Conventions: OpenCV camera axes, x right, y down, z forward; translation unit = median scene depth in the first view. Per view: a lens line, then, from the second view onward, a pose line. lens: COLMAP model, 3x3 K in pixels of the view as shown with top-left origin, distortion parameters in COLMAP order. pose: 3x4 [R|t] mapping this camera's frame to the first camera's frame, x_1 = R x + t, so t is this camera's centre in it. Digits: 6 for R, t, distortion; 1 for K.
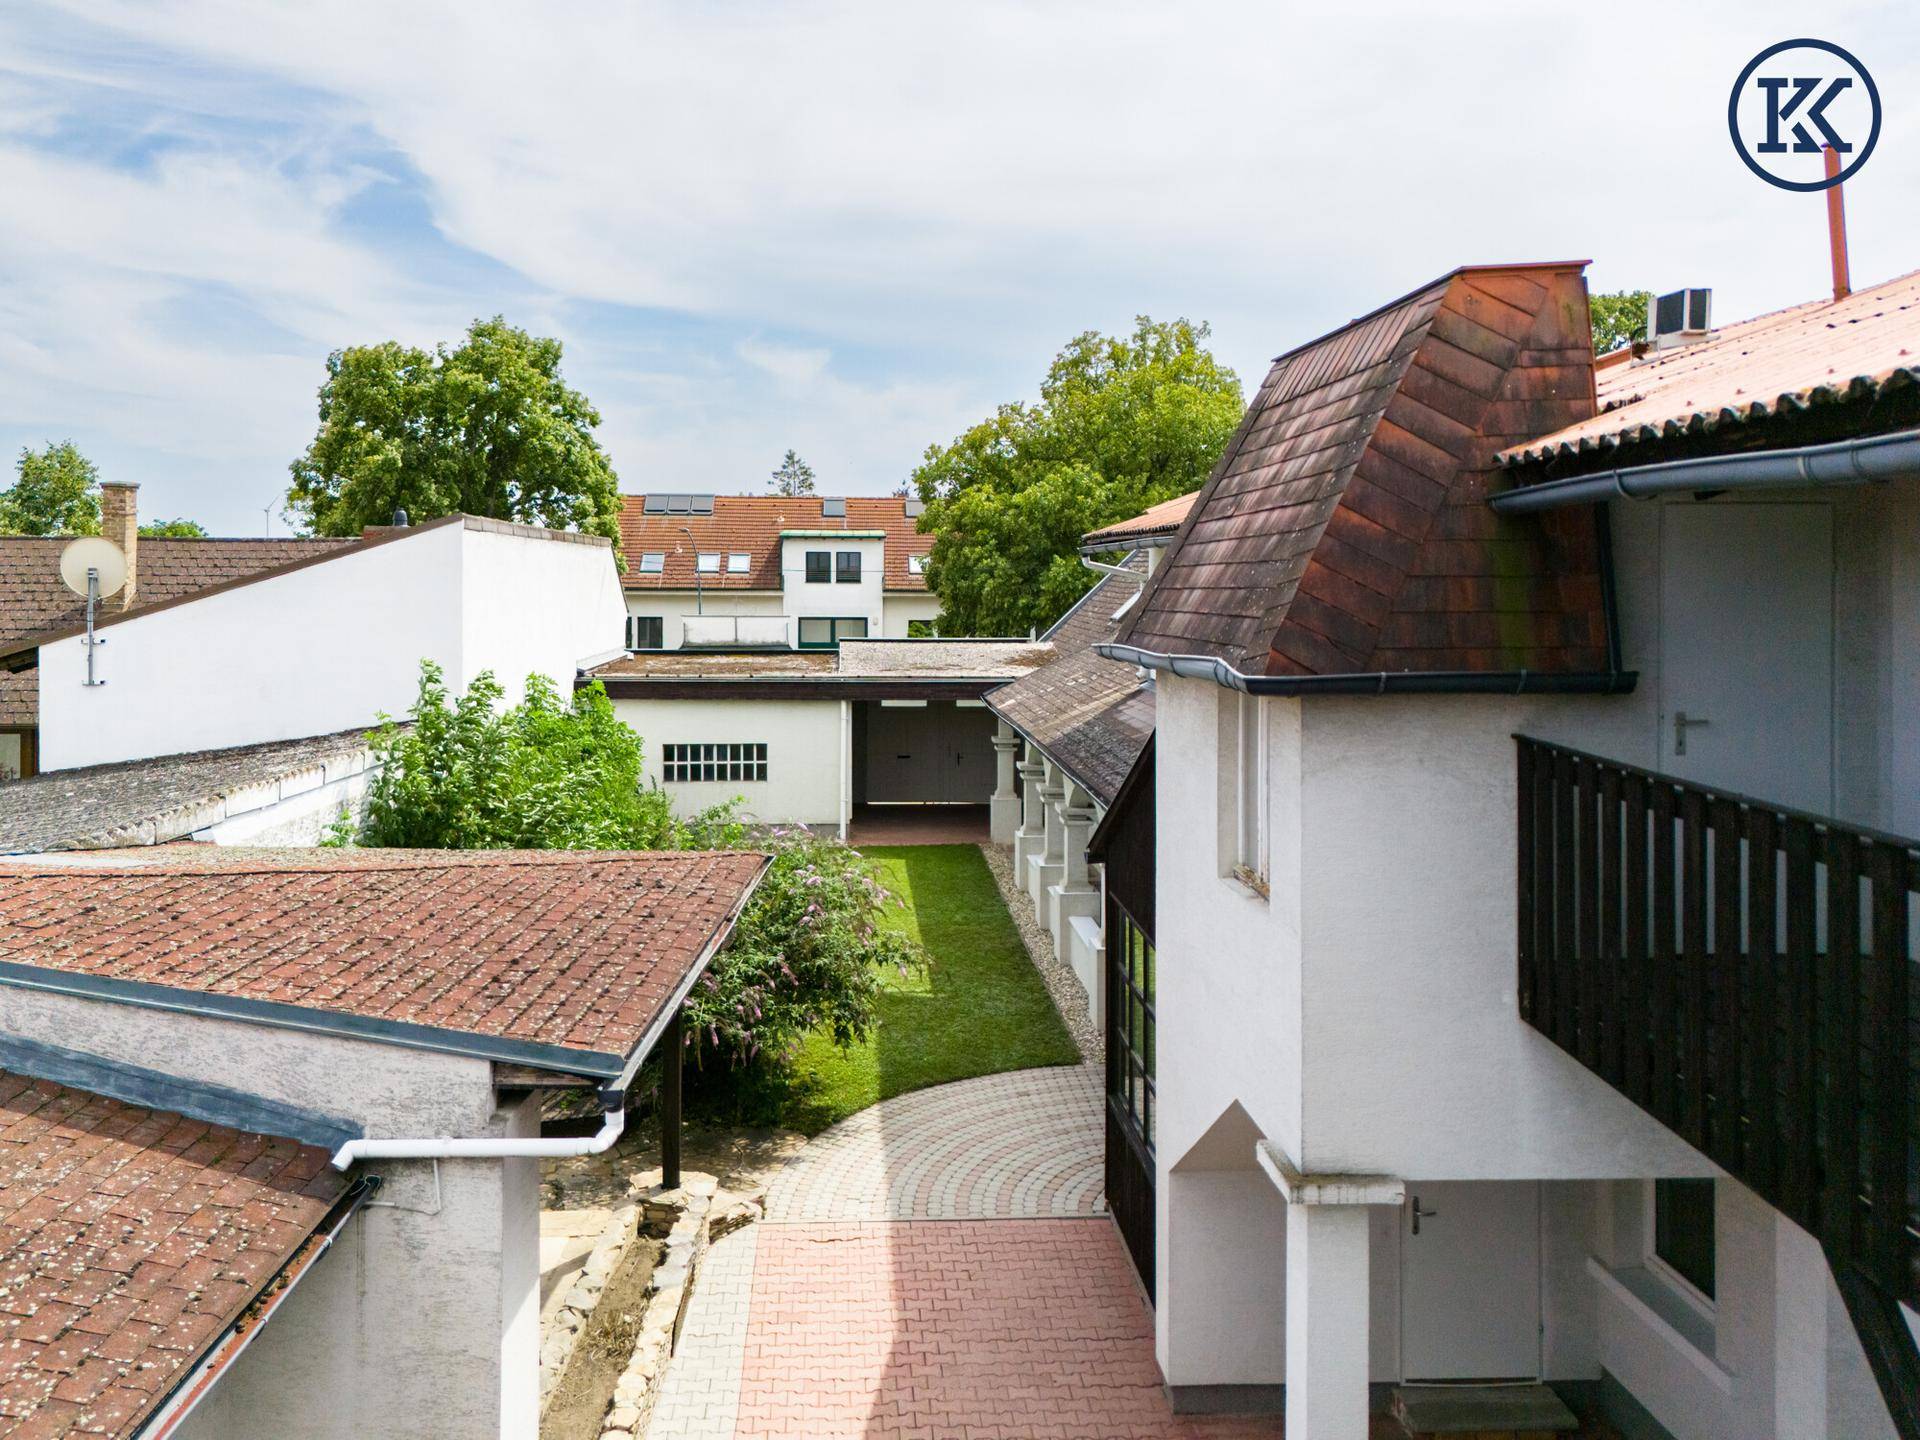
lens RADIAL K [[1466.5, 0, 960.0], [0, 1466.5, 720.0], [0, 0, 1]] dist [0.002330, 0.001493]
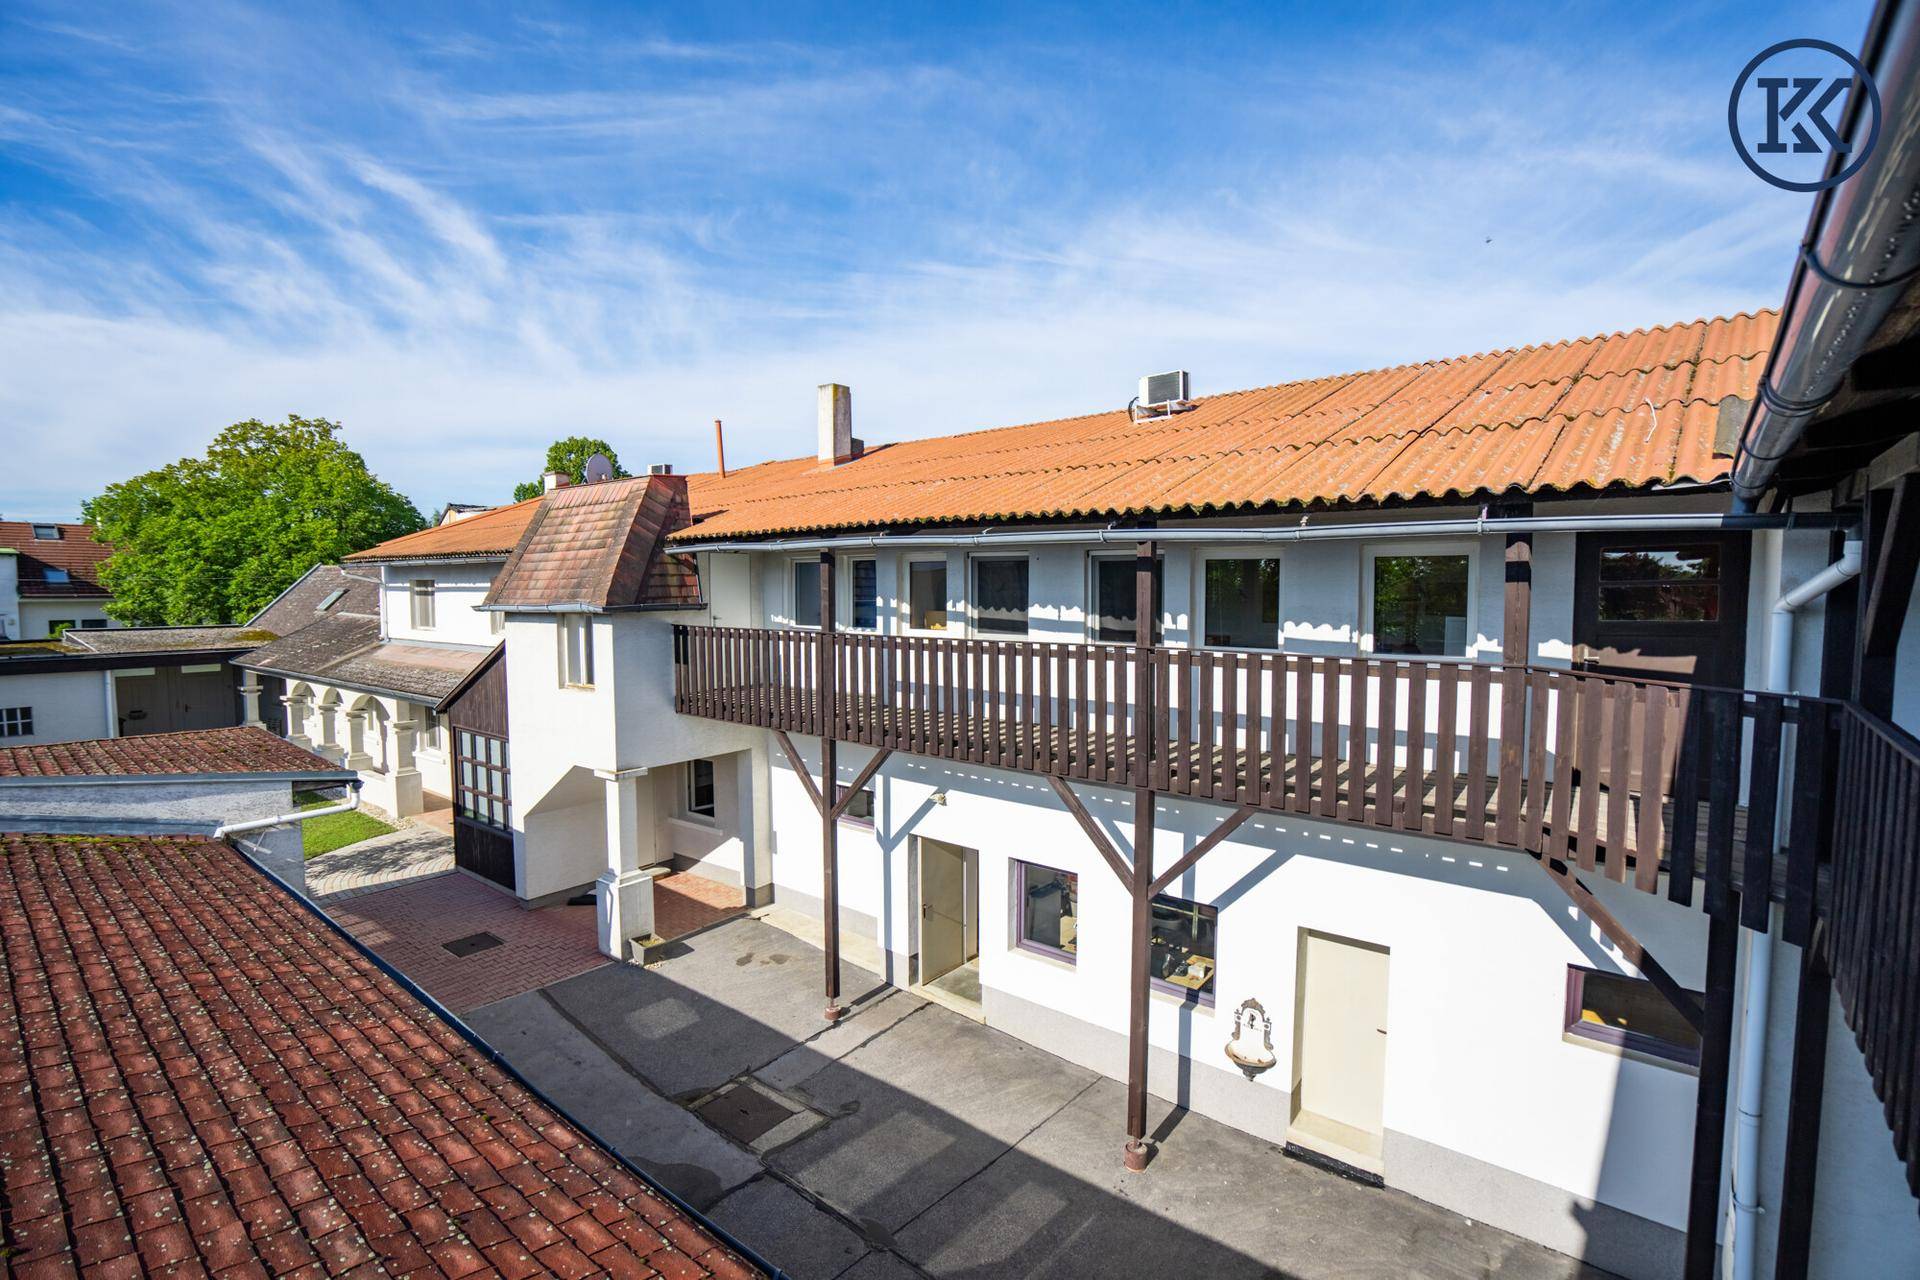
lens RADIAL K [[888.5, 0, 960.0], [0, 888.5, 640.0], [0, 0, 1]] dist [-0.002027, -0.000517]
pose [[0.669246, -0.068121, 0.739912, -0.231963], [0.087793, 0.996063, 0.012296, 0.029097], [-0.737836, 0.056730, 0.672592, -0.286641]]
